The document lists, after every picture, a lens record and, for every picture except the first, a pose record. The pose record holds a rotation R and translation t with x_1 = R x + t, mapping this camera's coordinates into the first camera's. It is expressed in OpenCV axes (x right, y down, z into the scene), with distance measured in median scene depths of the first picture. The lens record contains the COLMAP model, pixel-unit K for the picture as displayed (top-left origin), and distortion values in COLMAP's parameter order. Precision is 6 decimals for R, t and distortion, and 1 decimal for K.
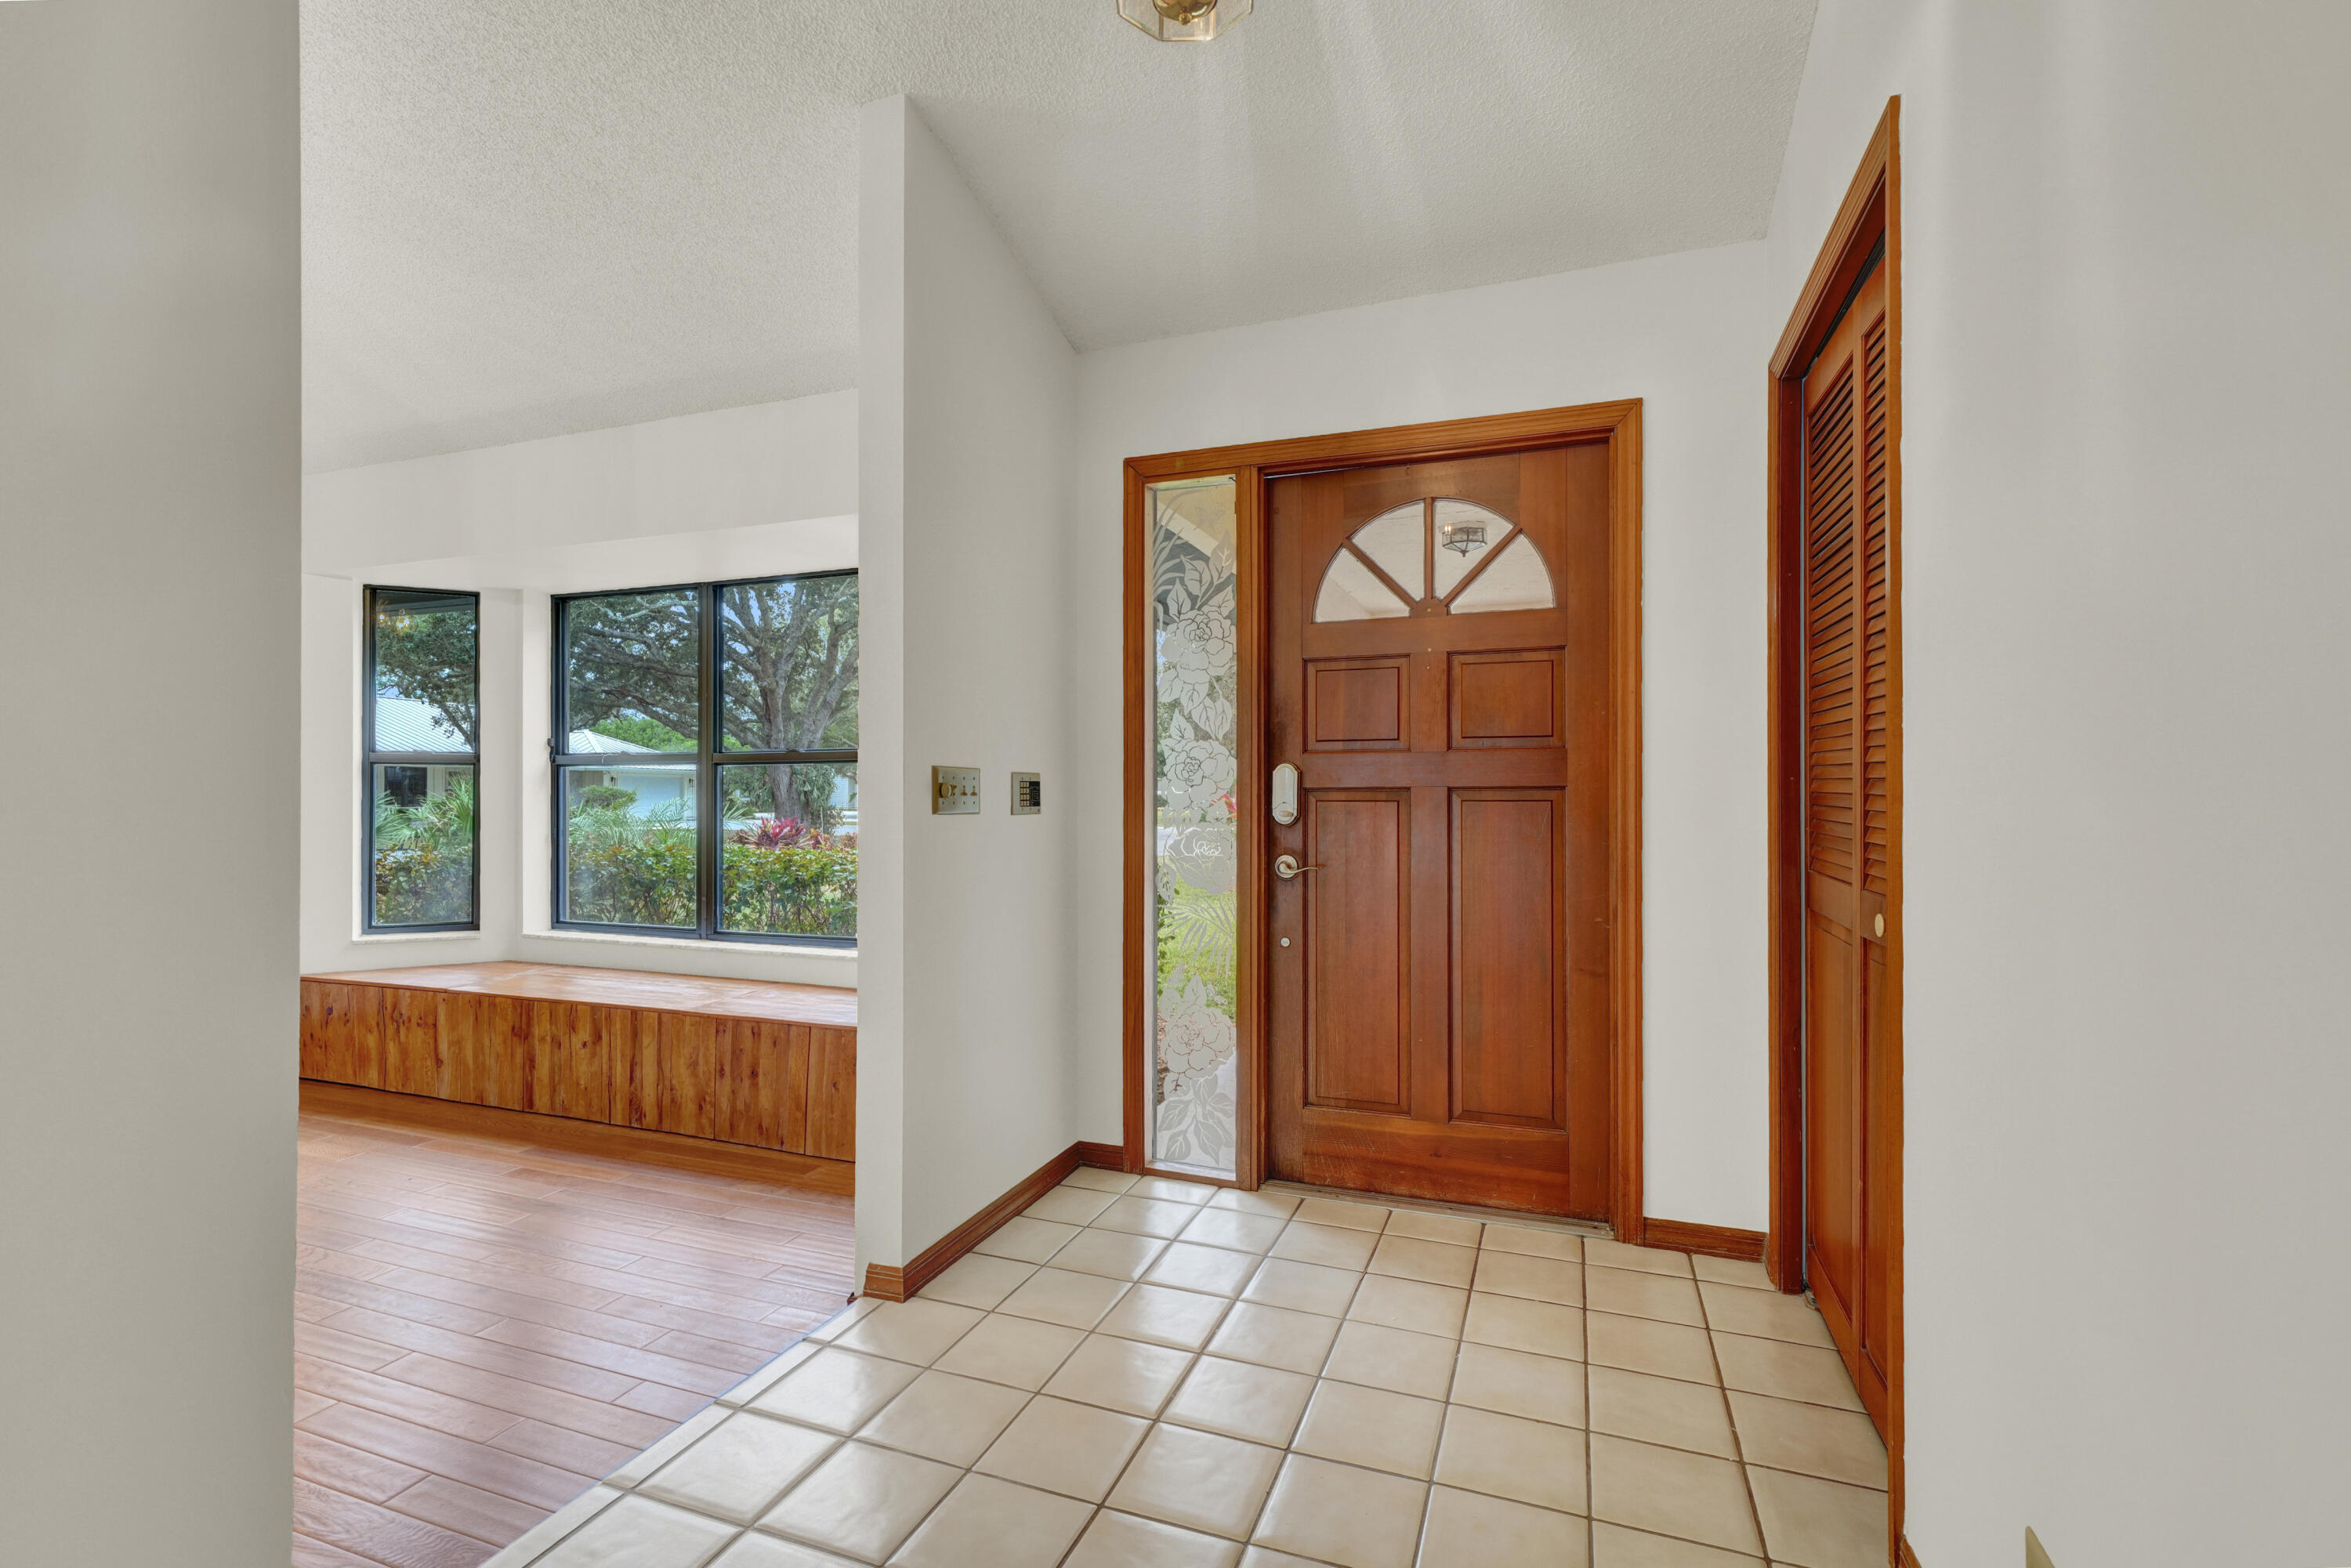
lens RADIAL K [[1060.4, 0, 1174.8], [0, 1060.4, 785.7], [0, 0, 1]] dist [0.008331, 0.002645]
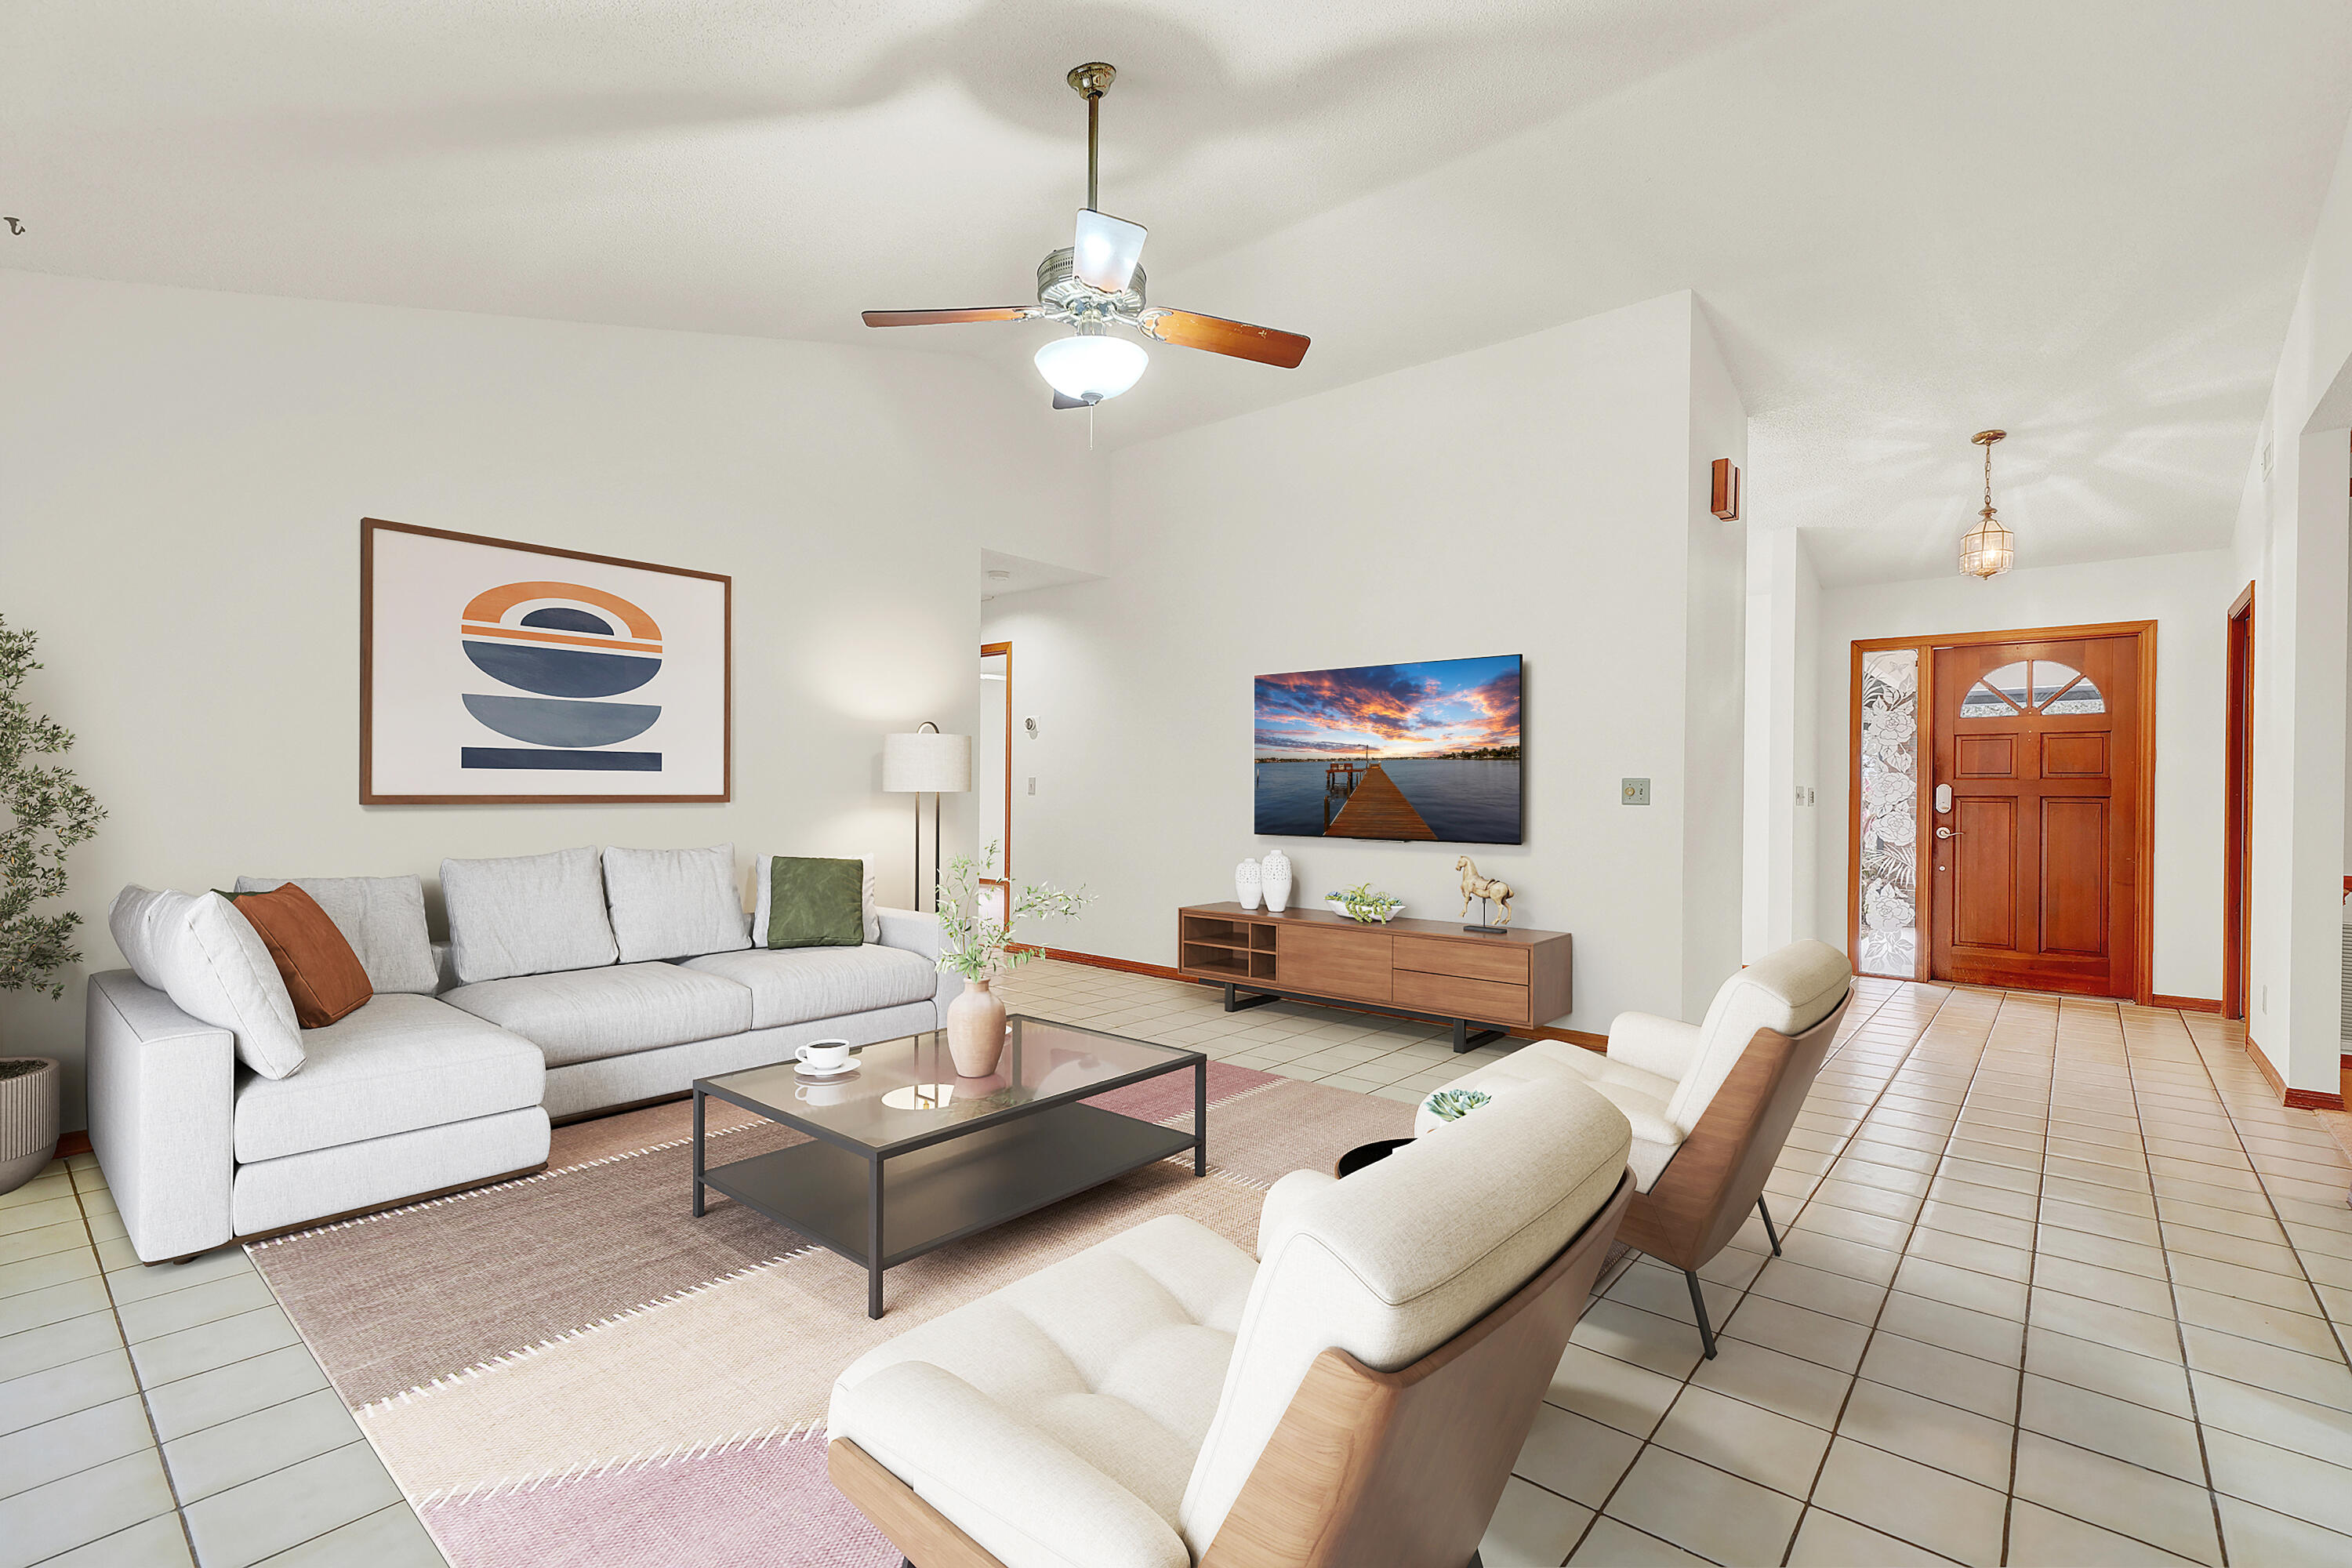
lens RADIAL K [[1060.9, 0, 1172.9], [0, 1060.9, 787.4], [0, 0, 1]] dist [0.008331, 0.002645]
pose [[0.939299, 0.005683, -0.343052, -0.618822], [-0.002029, 0.999937, 0.011011, -0.035077], [0.343094, -0.009647, 0.939252, -1.551828]]
